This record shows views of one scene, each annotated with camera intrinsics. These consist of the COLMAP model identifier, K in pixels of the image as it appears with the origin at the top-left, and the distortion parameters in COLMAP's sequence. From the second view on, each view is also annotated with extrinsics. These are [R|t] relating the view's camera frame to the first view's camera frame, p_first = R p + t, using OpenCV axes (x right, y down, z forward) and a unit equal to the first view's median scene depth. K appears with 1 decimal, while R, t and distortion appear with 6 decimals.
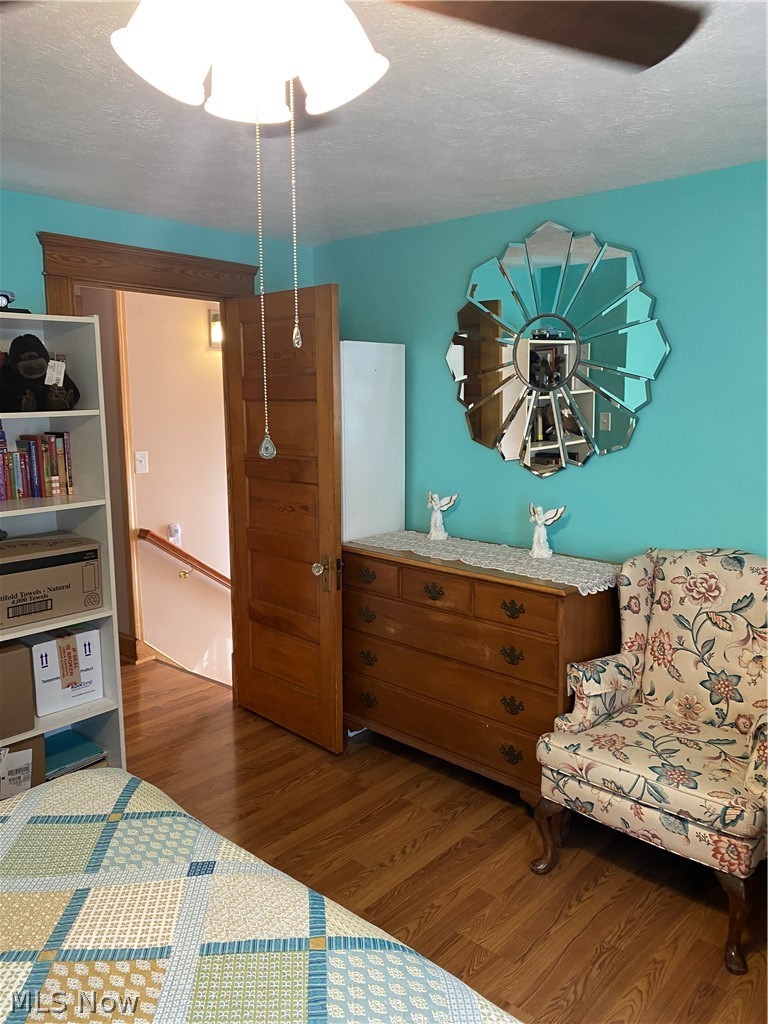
lens RADIAL K [[781.5, 0, 391.8], [0, 781.5, 514.6], [0, 0, 1]] dist [0.086415, -0.151409]
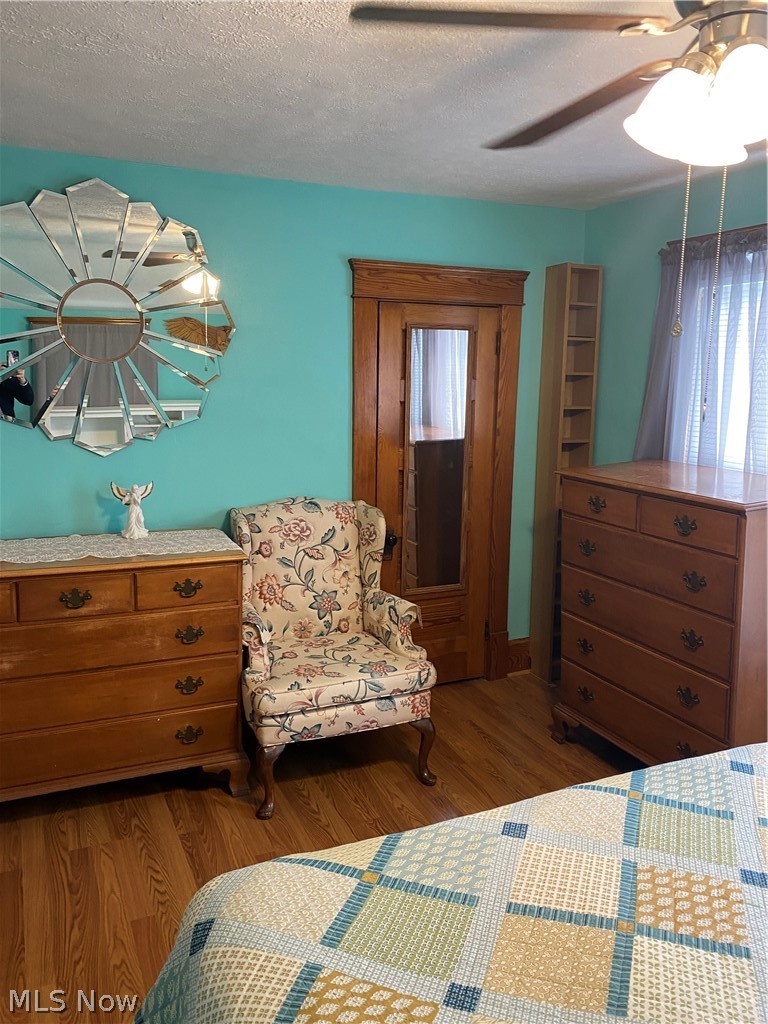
lens RADIAL K [[781.5, 0, 391.8], [0, 781.5, 514.6], [0, 0, 1]] dist [0.086415, -0.151409]
pose [[0.385378, -0.156263, 0.909431, -0.656348], [0.117575, 0.985839, 0.119568, -0.060217], [-0.915237, 0.060848, 0.398294, 0.389689]]
